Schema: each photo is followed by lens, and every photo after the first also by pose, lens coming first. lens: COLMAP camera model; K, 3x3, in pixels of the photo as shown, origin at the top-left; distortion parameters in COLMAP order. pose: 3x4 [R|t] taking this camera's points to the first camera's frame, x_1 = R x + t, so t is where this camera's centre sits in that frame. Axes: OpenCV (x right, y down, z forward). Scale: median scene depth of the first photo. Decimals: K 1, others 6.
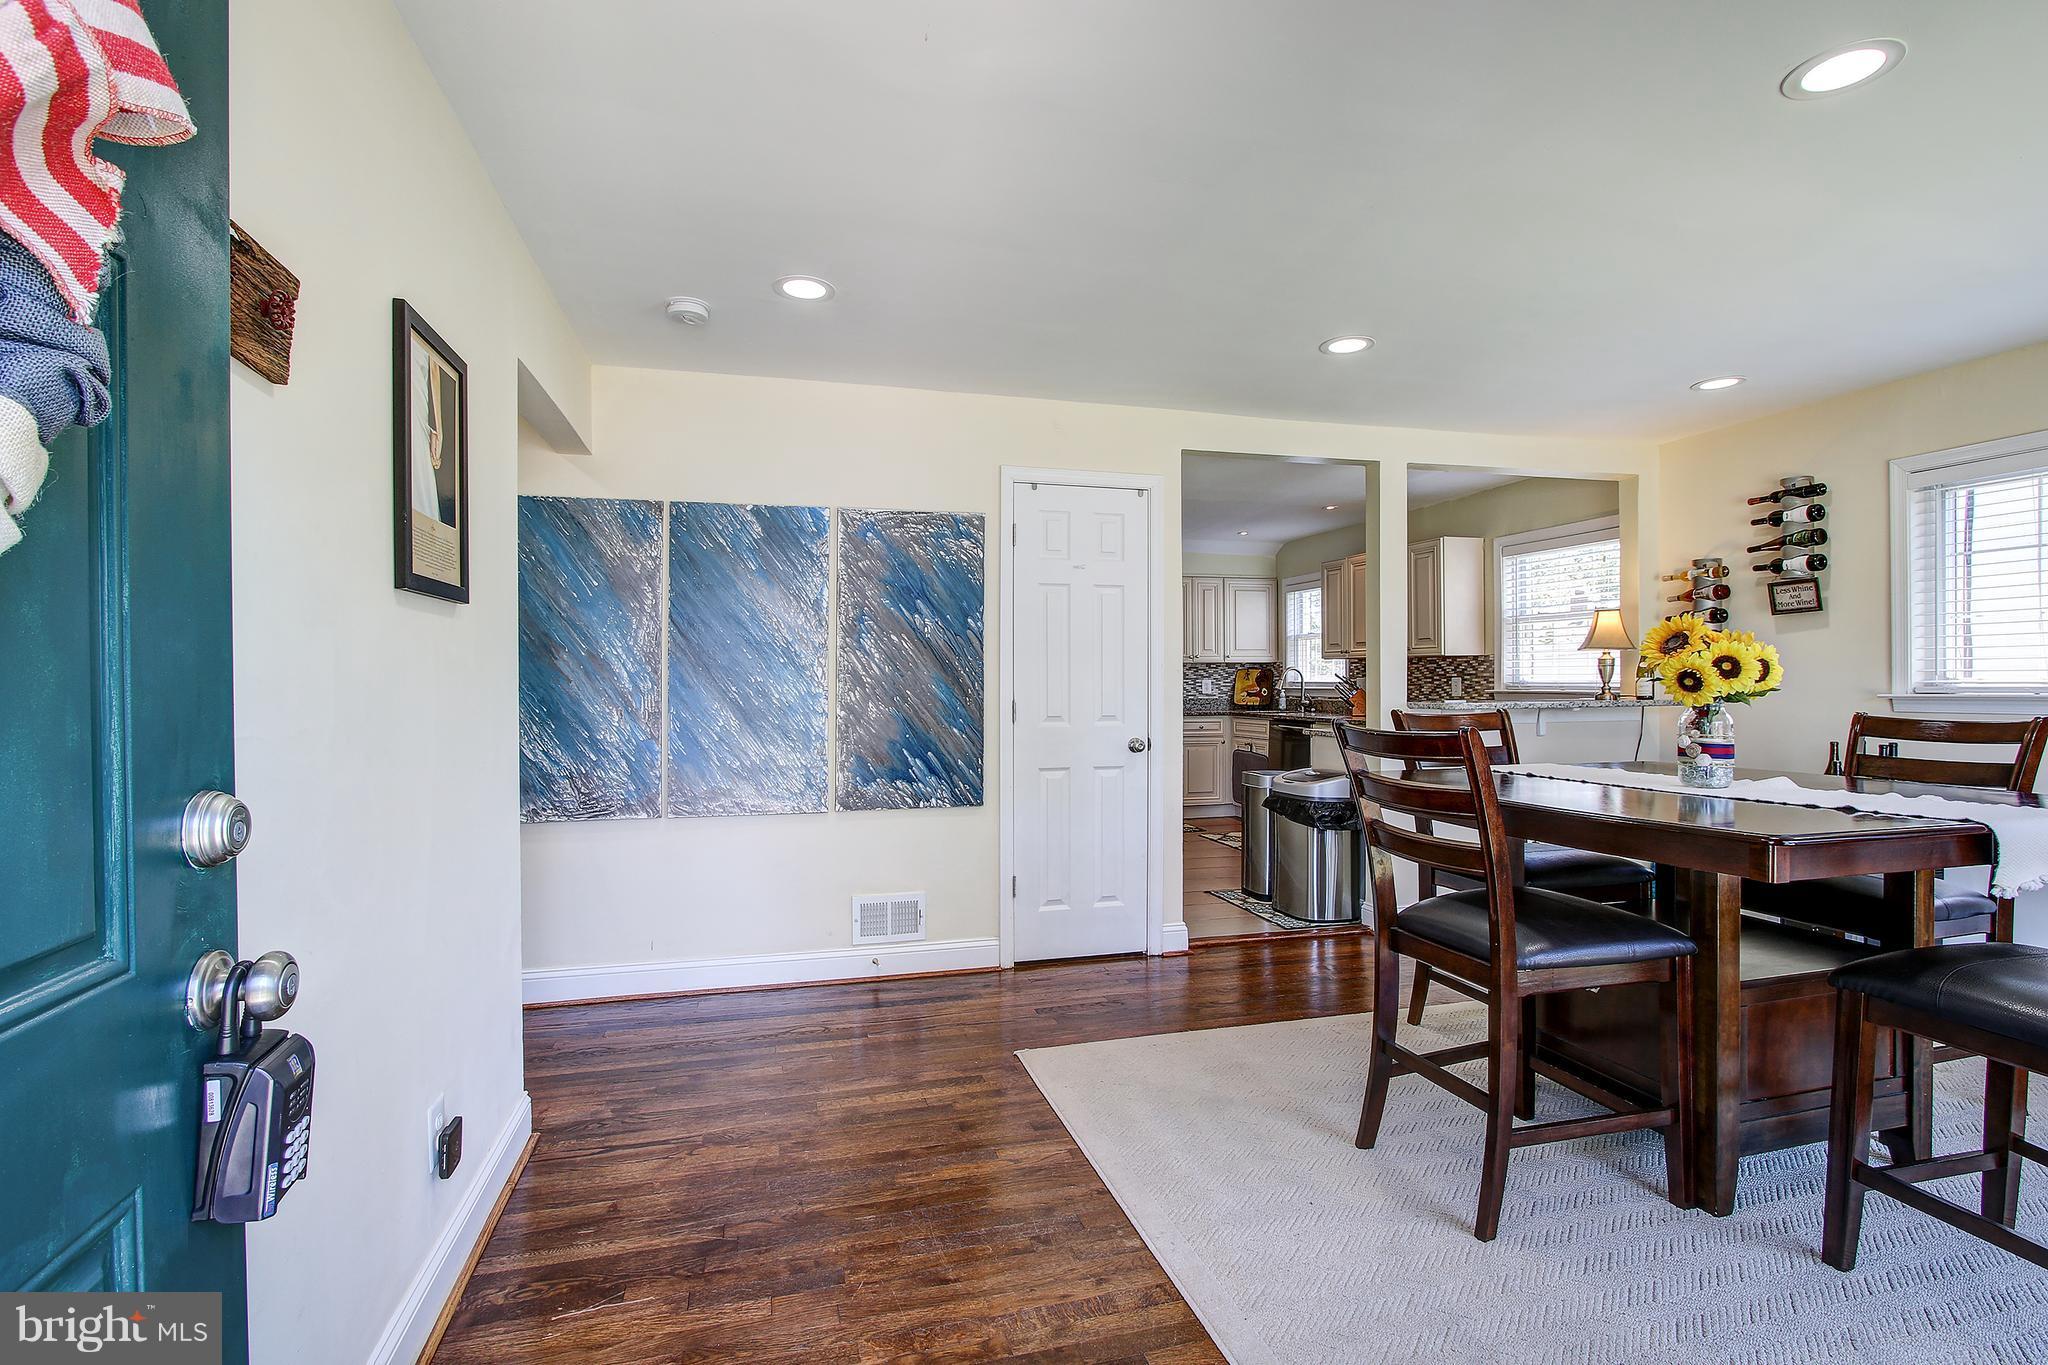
lens RADIAL K [[950.0, 0, 1024.0], [0, 950.0, 682.5], [0, 0, 1]] dist [-0.012037, -0.000019]
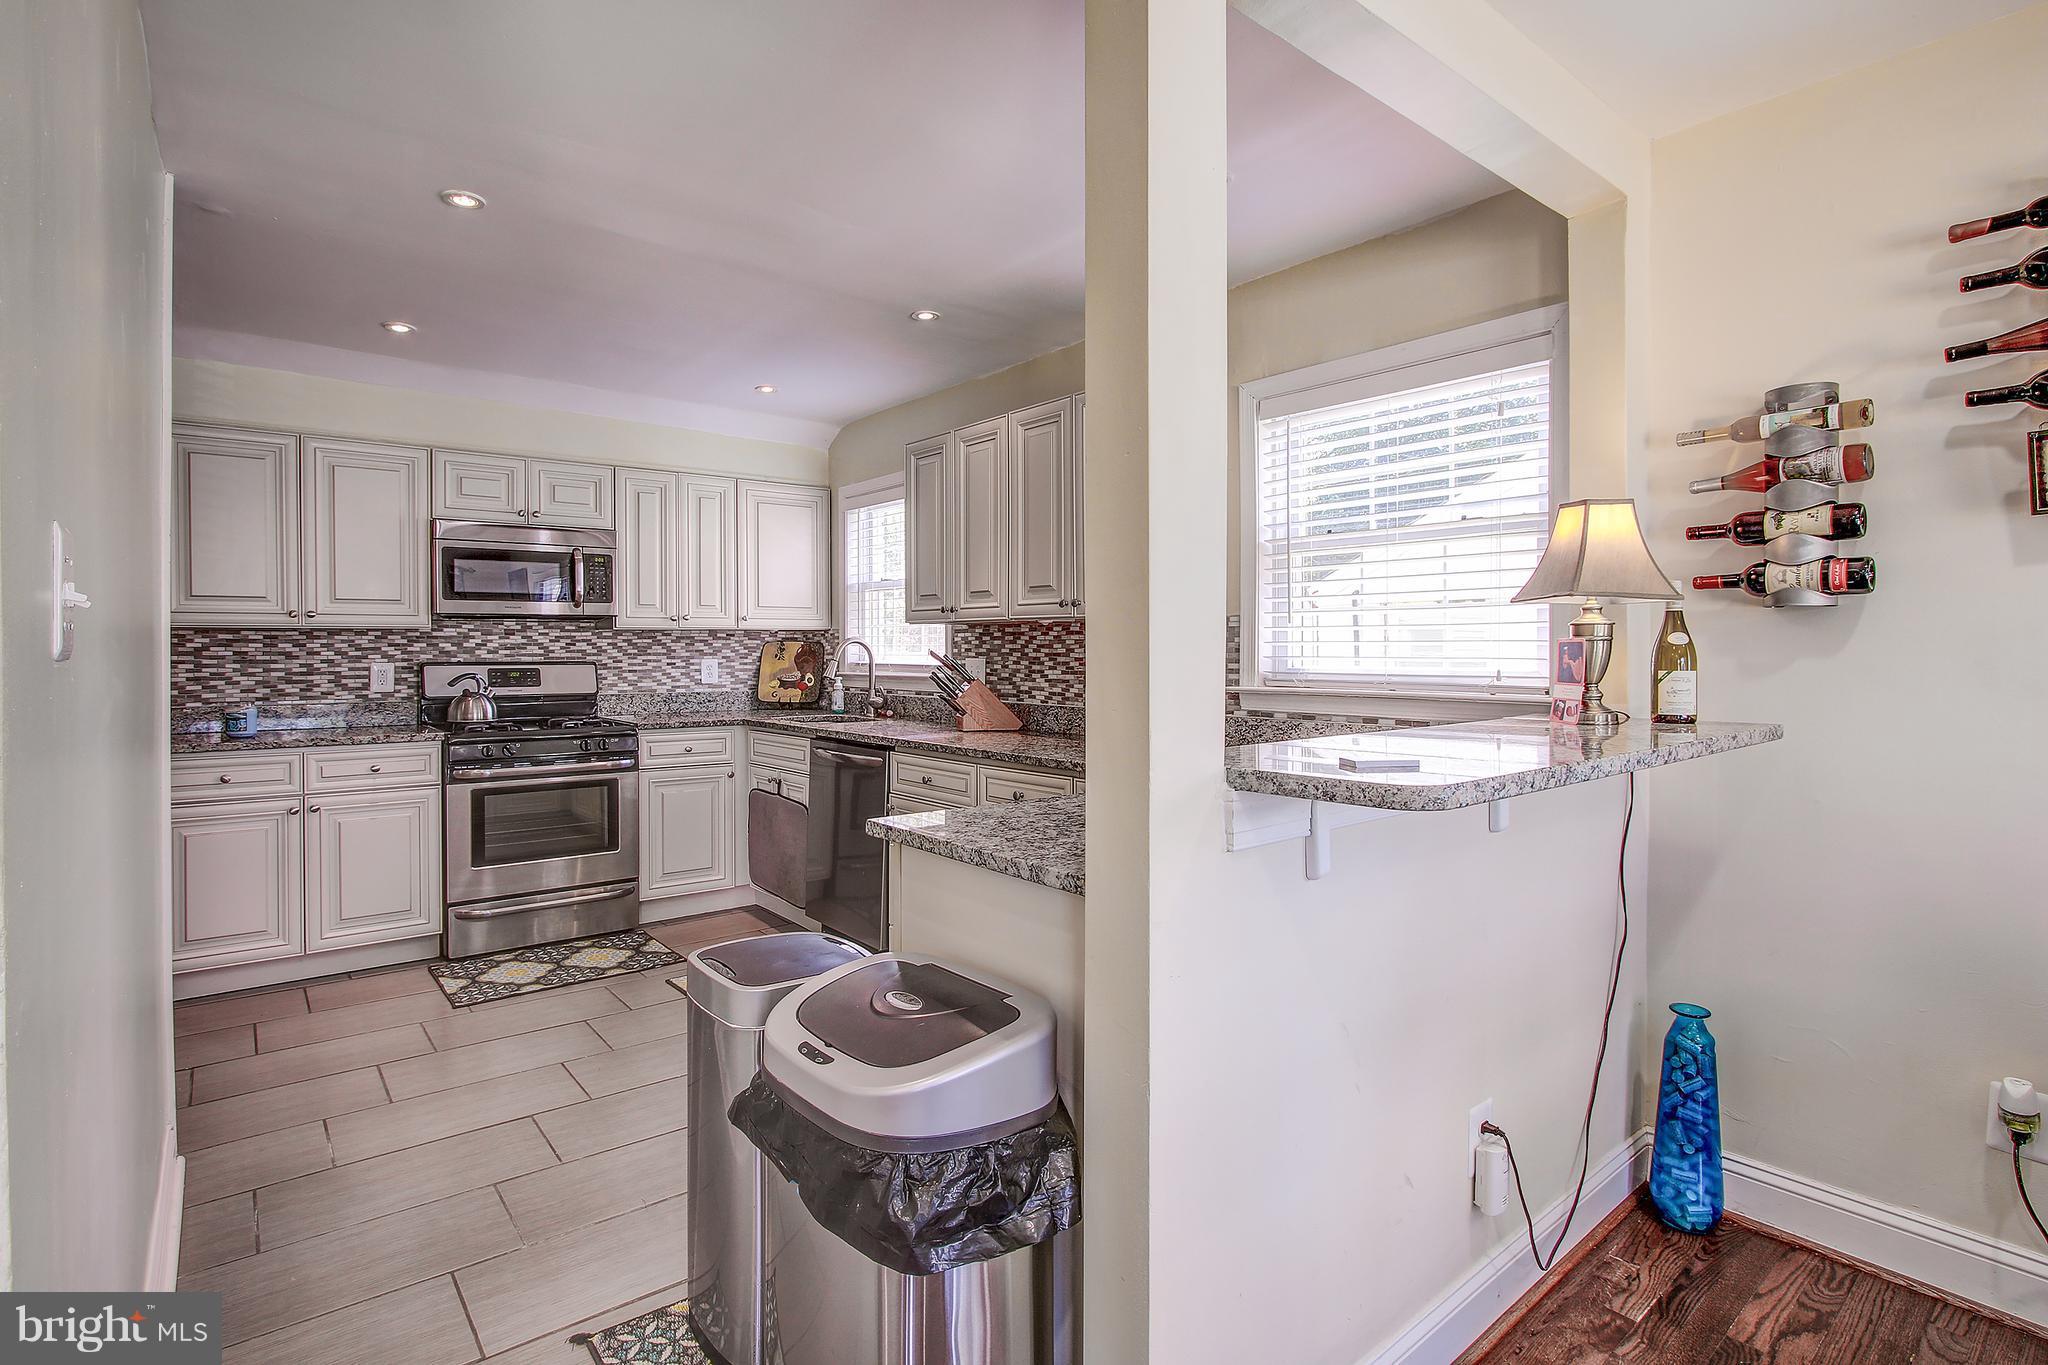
lens RADIAL K [[981.5, 0, 983.8], [0, 981.5, 660.8], [0, 0, 1]] dist [-0.026957, 0.006938]
pose [[0.922873, -0.000639, 0.385105, 0.223381], [-0.002269, 0.999972, 0.007099, -0.011976], [-0.385099, -0.007425, 0.922846, 0.746752]]
